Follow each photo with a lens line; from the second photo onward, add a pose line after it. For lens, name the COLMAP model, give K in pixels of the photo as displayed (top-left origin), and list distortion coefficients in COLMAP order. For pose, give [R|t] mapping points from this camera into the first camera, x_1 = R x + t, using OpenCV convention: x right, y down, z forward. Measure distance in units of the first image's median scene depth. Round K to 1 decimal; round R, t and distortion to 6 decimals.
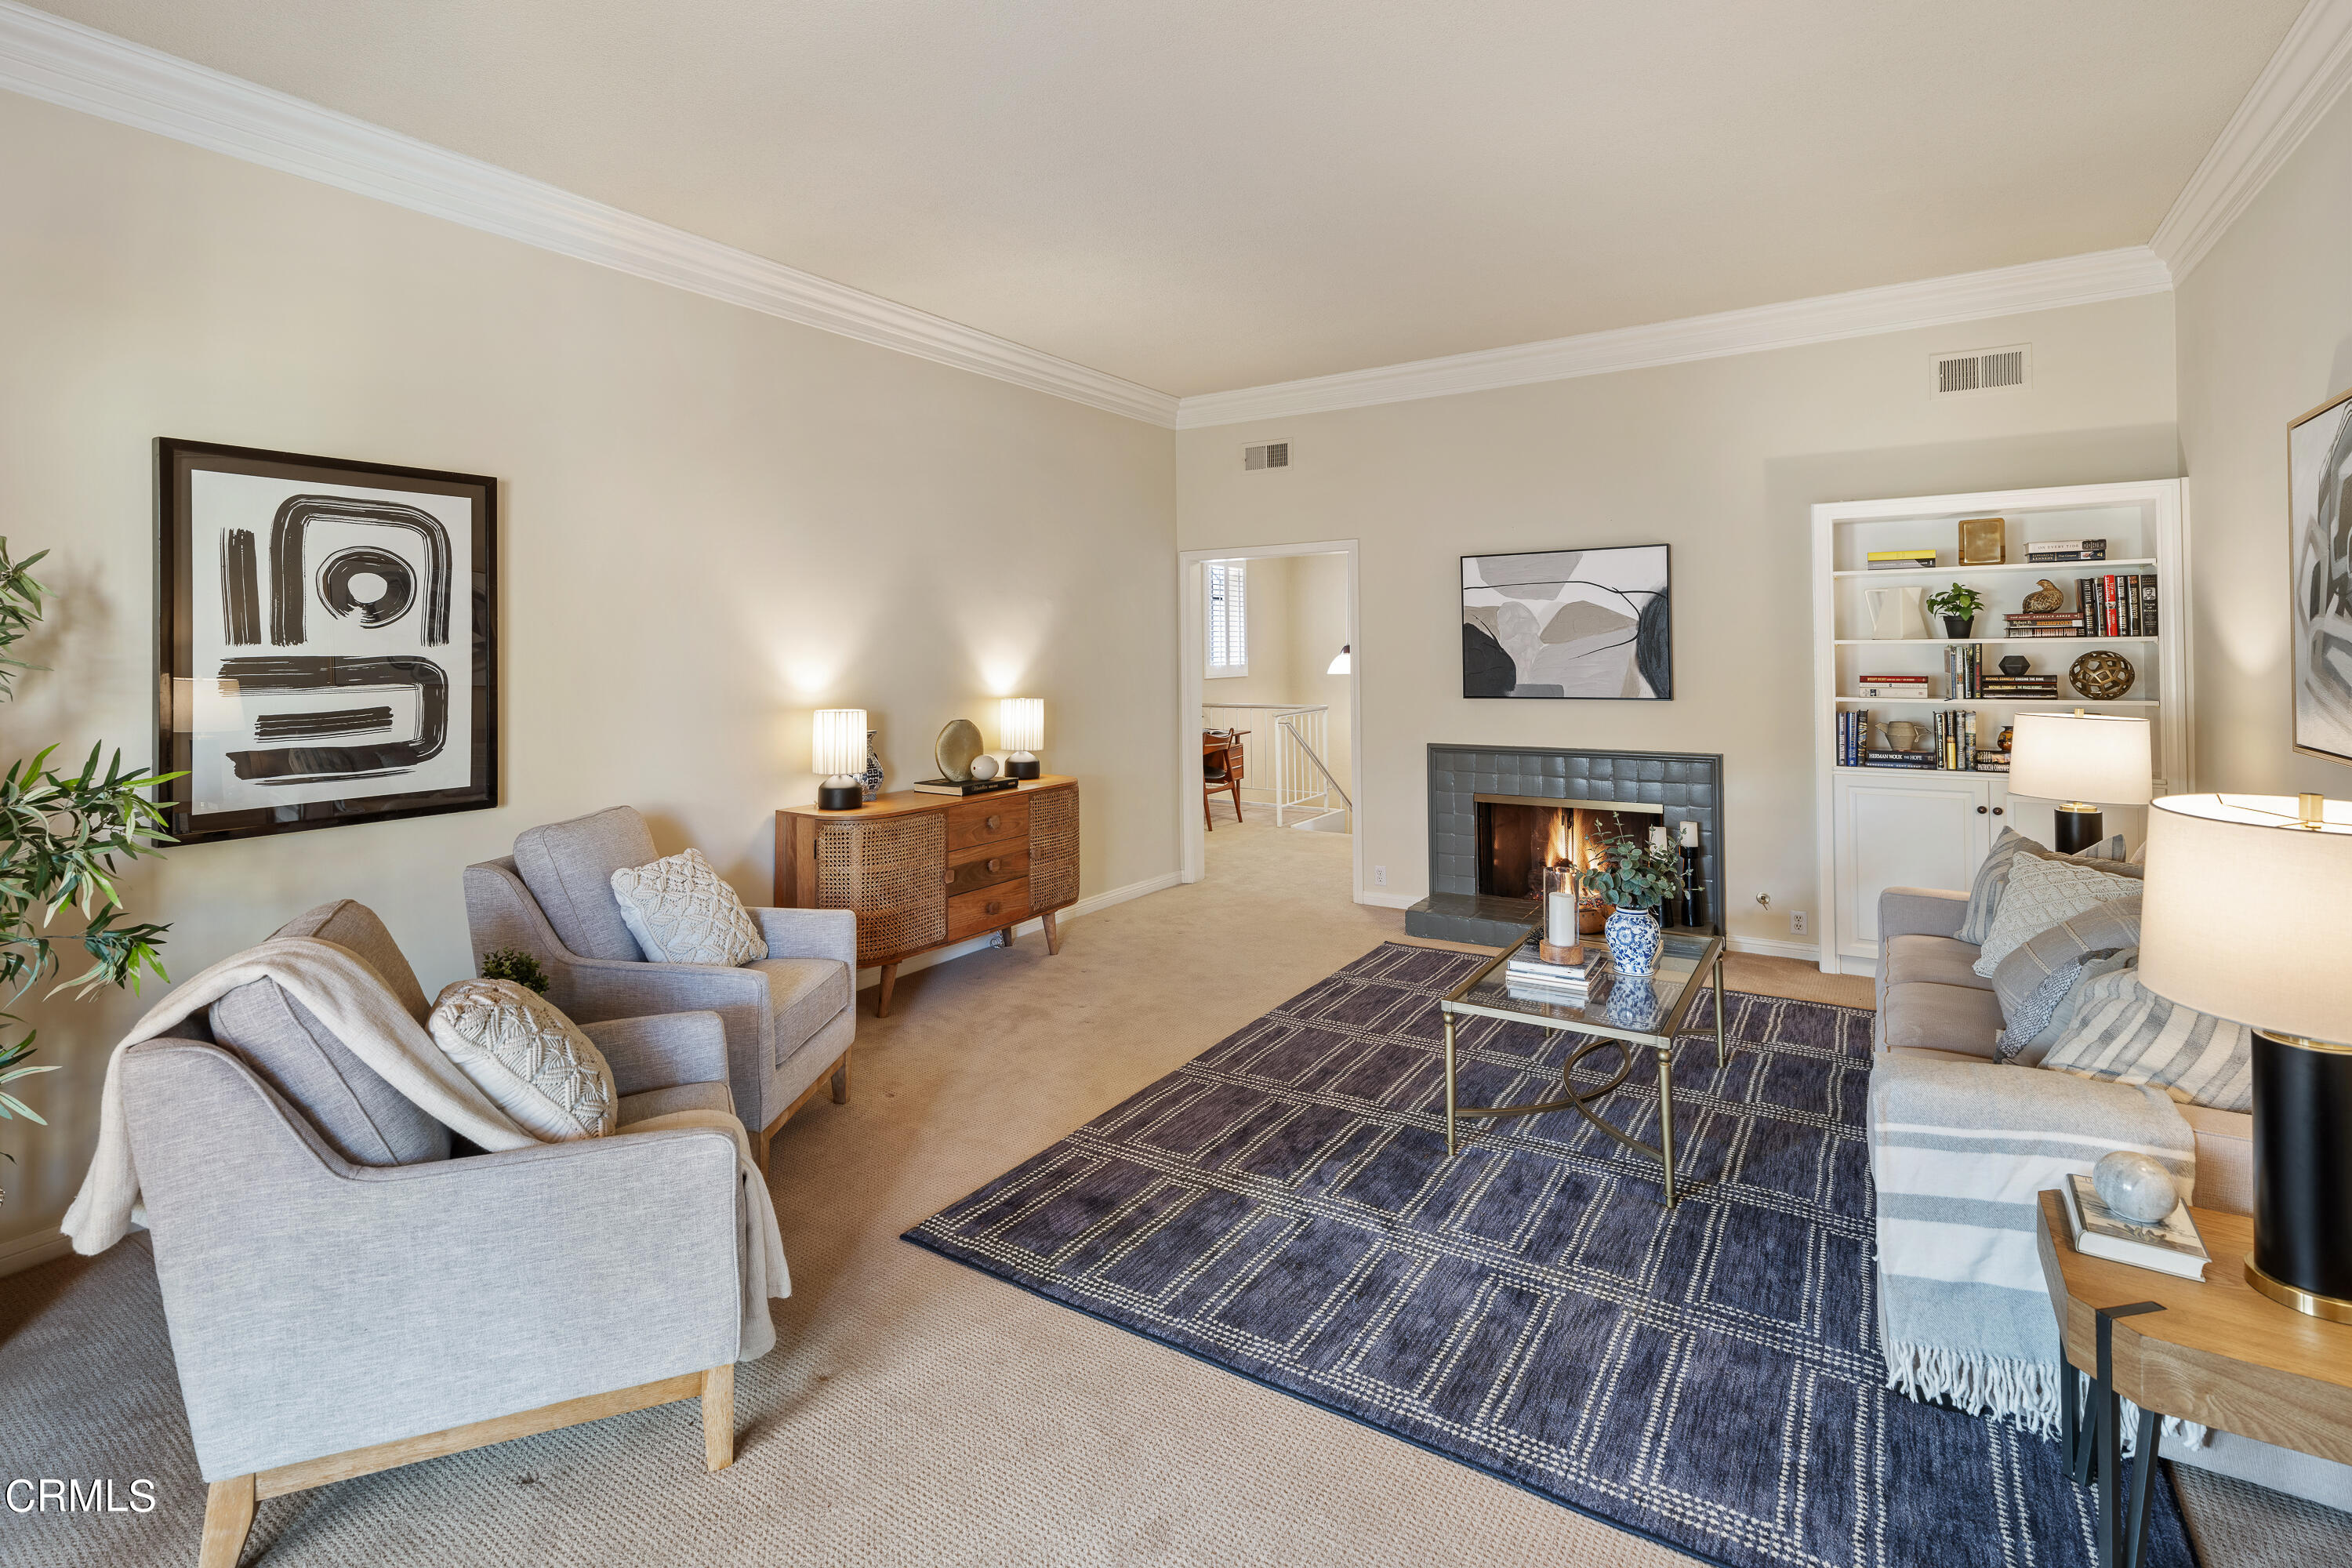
lens RADIAL K [[1061.0, 0, 1176.0], [0, 1061.0, 784.0], [0, 0, 1]] dist [-0.000508, 0.000788]
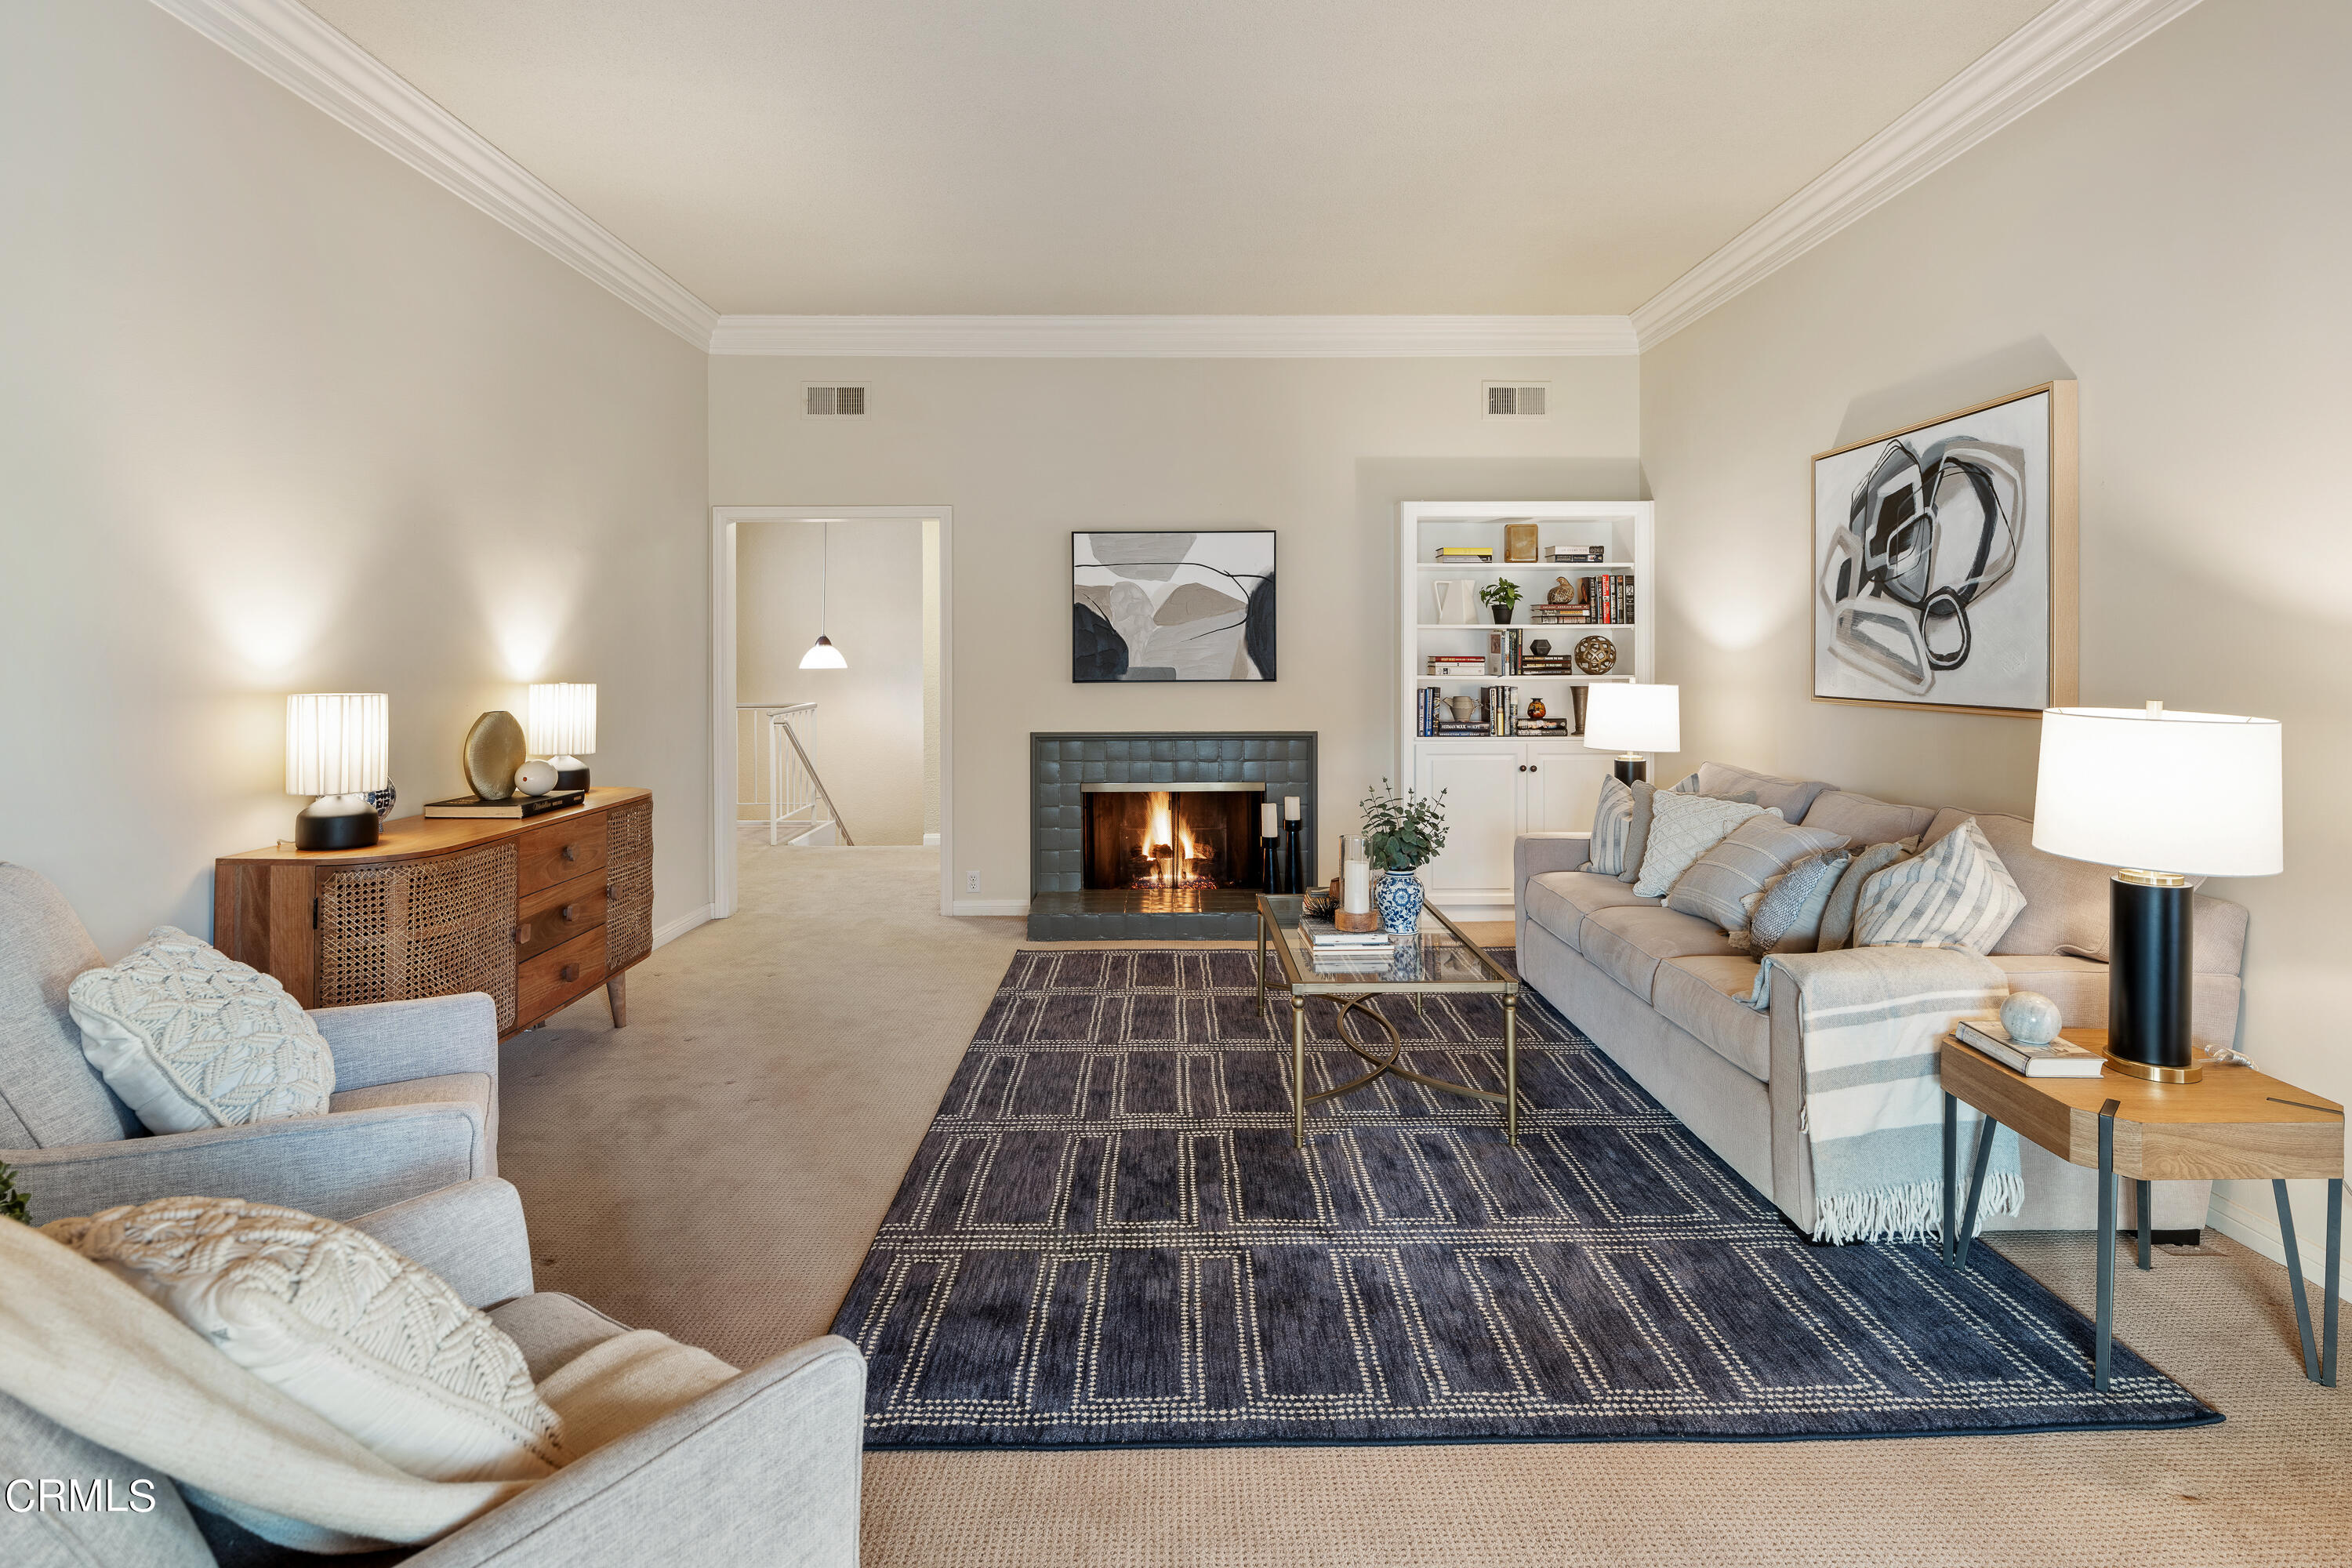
lens RADIAL K [[1109.6, 0, 1176.0], [0, 1109.6, 784.0], [0, 0, 1]] dist [-0.000861, 0.000599]
pose [[0.839749, -0.054091, 0.540273, -0.245380], [0.060093, 0.998171, 0.006531, 0.010433], [-0.539639, 0.026983, 0.841464, 0.157439]]
